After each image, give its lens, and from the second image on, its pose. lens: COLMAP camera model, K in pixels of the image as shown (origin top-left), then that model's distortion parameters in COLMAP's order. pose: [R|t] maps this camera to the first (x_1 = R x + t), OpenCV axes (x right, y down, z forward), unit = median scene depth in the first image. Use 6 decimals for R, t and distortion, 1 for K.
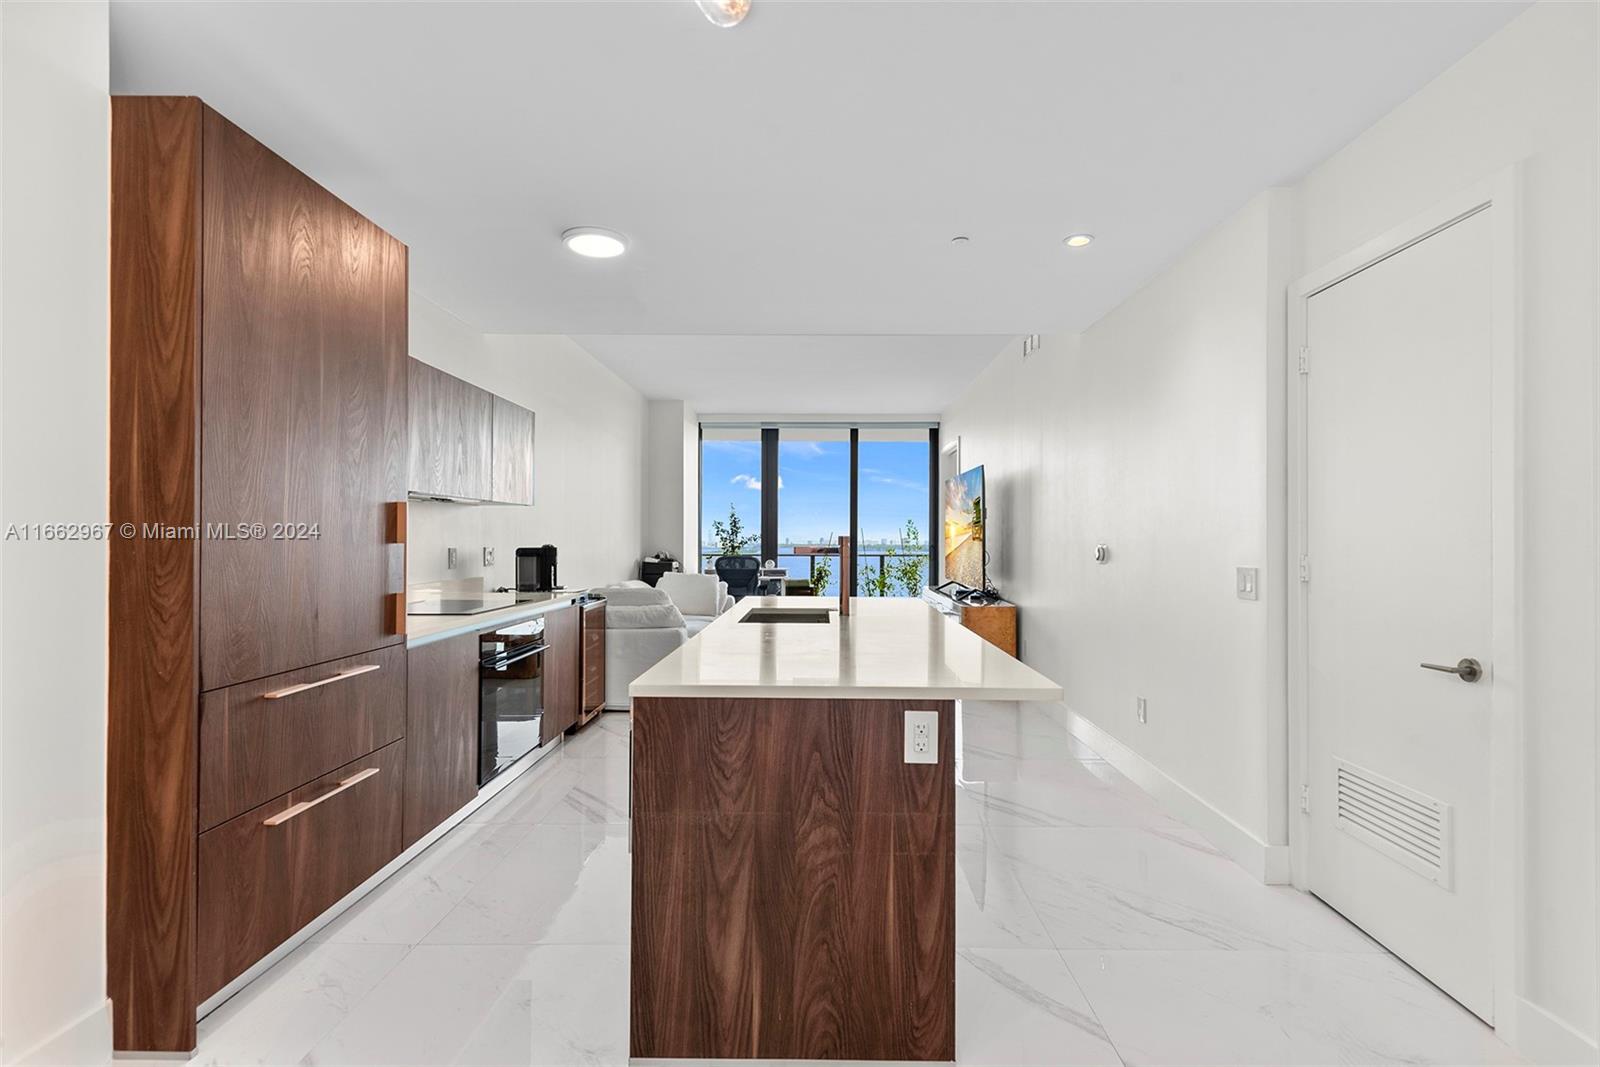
lens RADIAL K [[759.6, 0, 813.2], [0, 759.6, 533.0], [0, 0, 1]] dist [-0.000494, -0.001522]
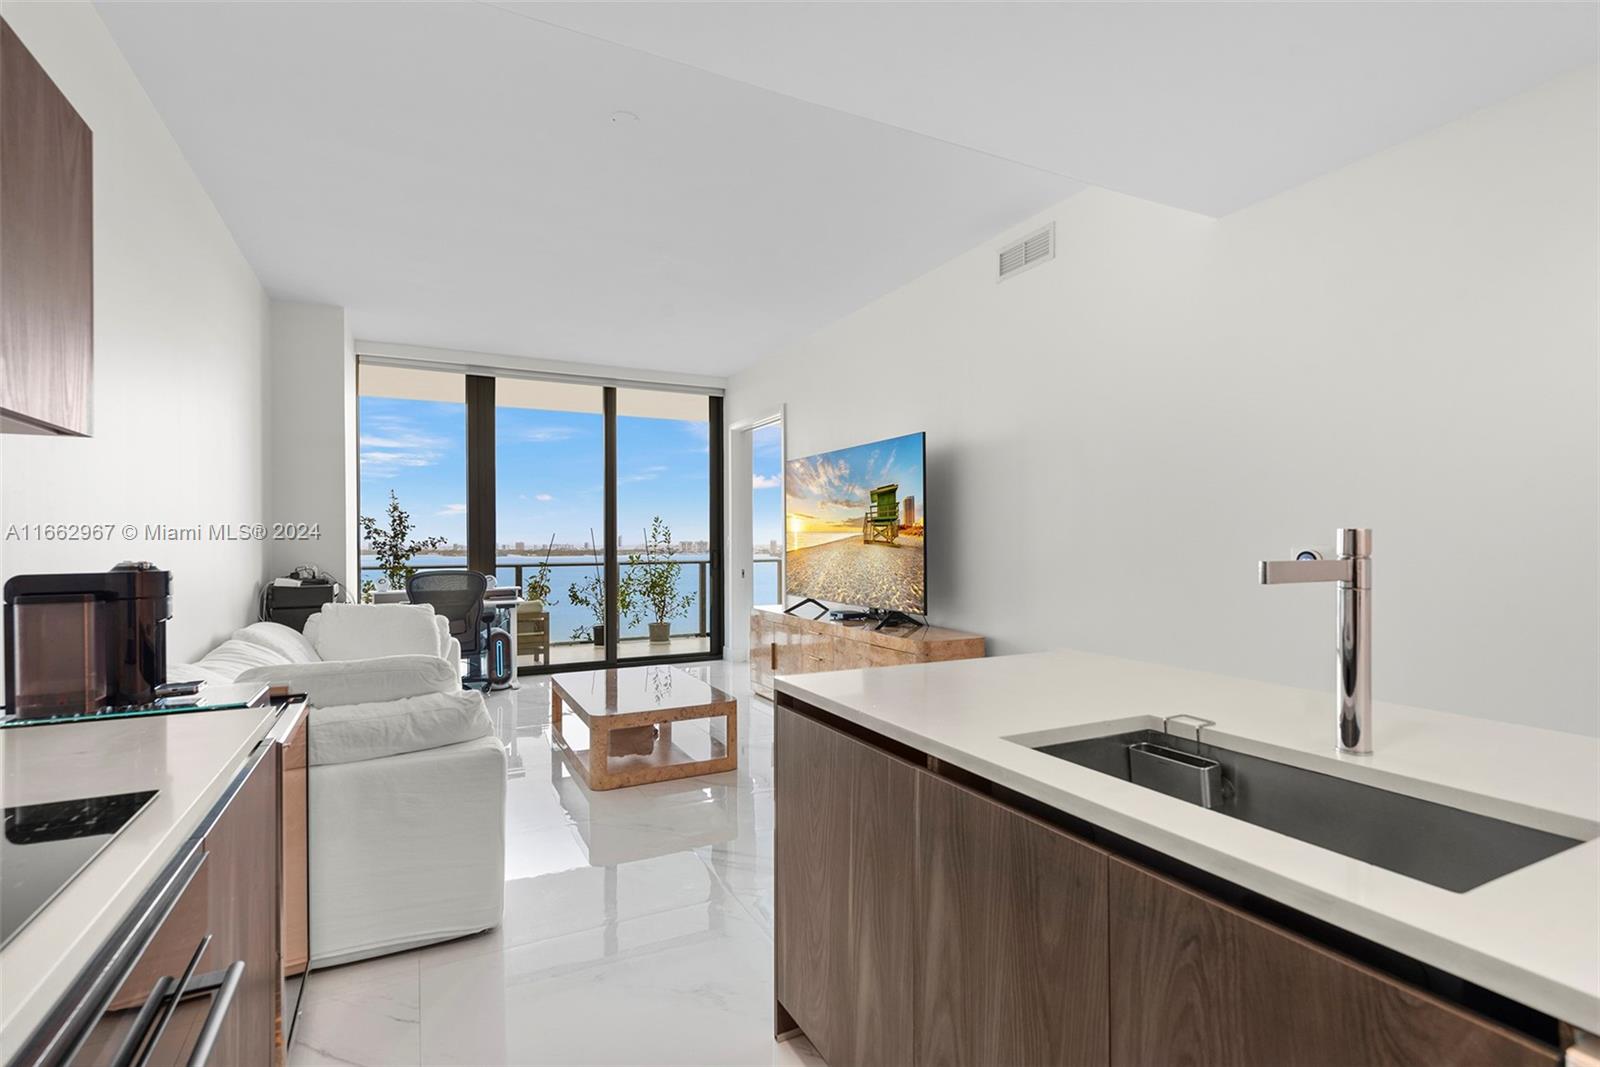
lens RADIAL K [[759.6, 0, 832.6], [0, 759.6, 572.7], [0, 0, 1]] dist [-0.000494, -0.001522]
pose [[0.869434, -0.023894, 0.493471, -0.187788], [-0.000032, 0.998827, 0.048420, 0.001631], [-0.494049, -0.042114, 0.868414, 0.424356]]
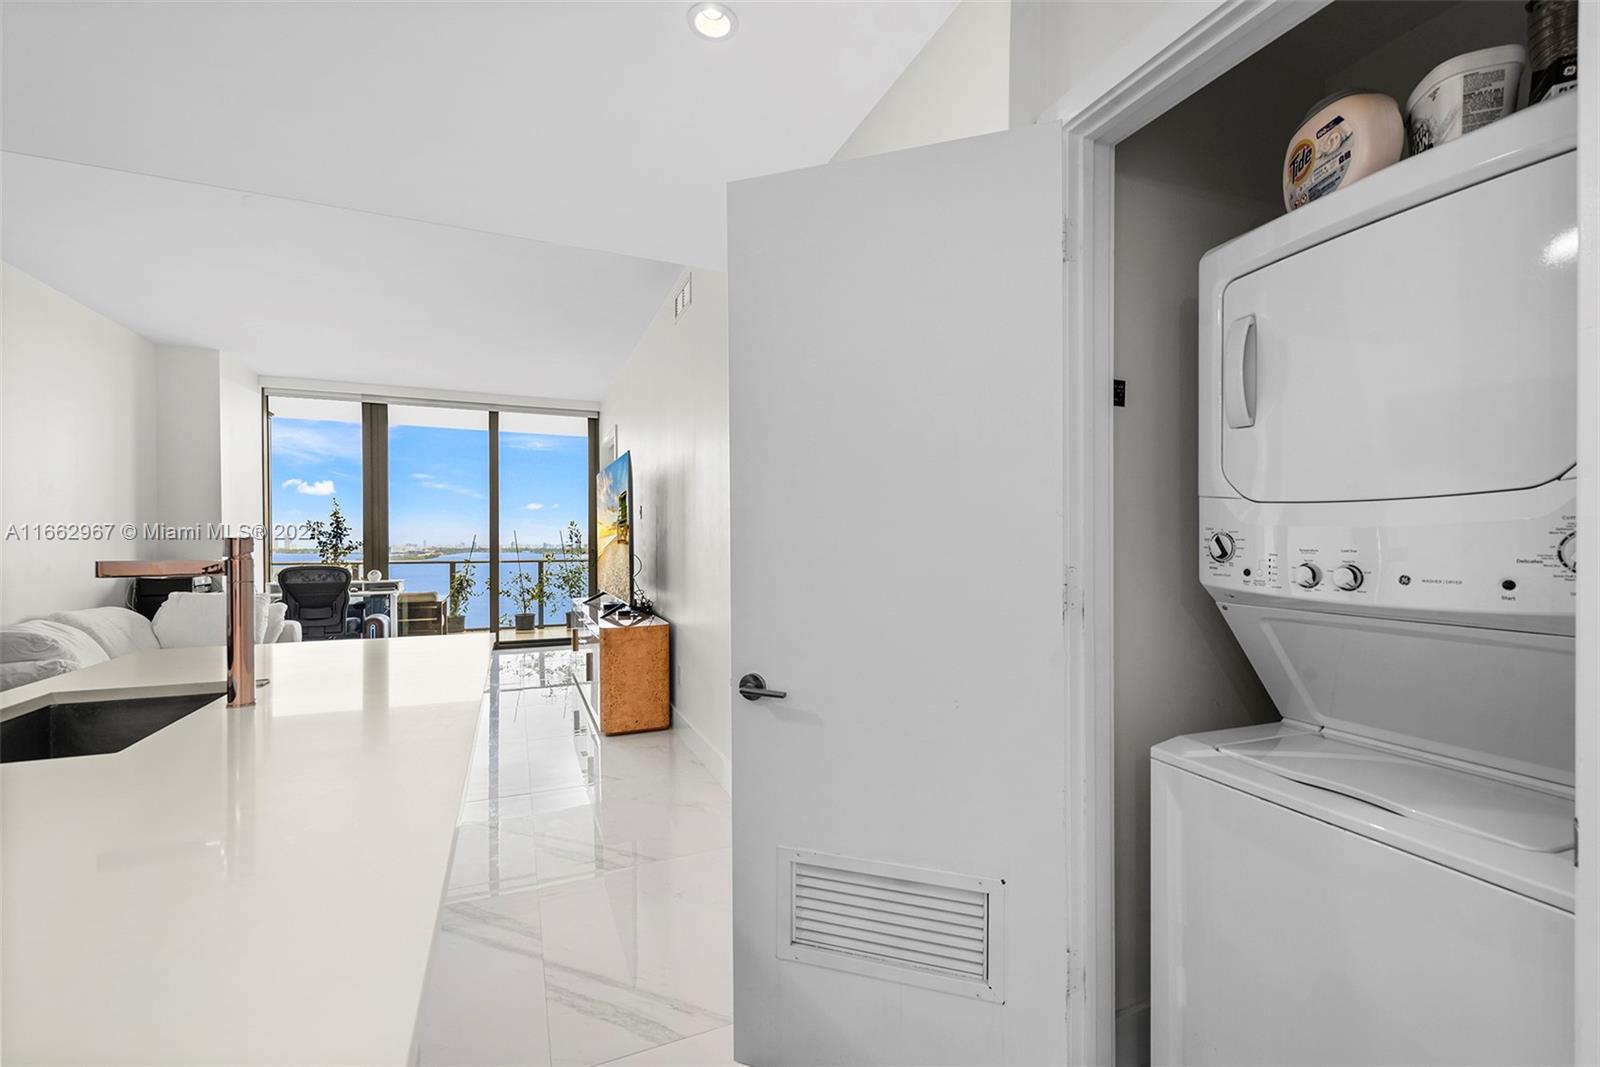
lens RADIAL K [[685.3, 0, 827.1], [0, 685.3, 550.8], [0, 0, 1]] dist [-0.000273, -0.000988]
pose [[0.905444, -0.009012, 0.424371, 0.102036], [0.000410, 0.999793, 0.020357, 0.001896], [-0.424466, -0.018258, 0.905260, 0.242656]]
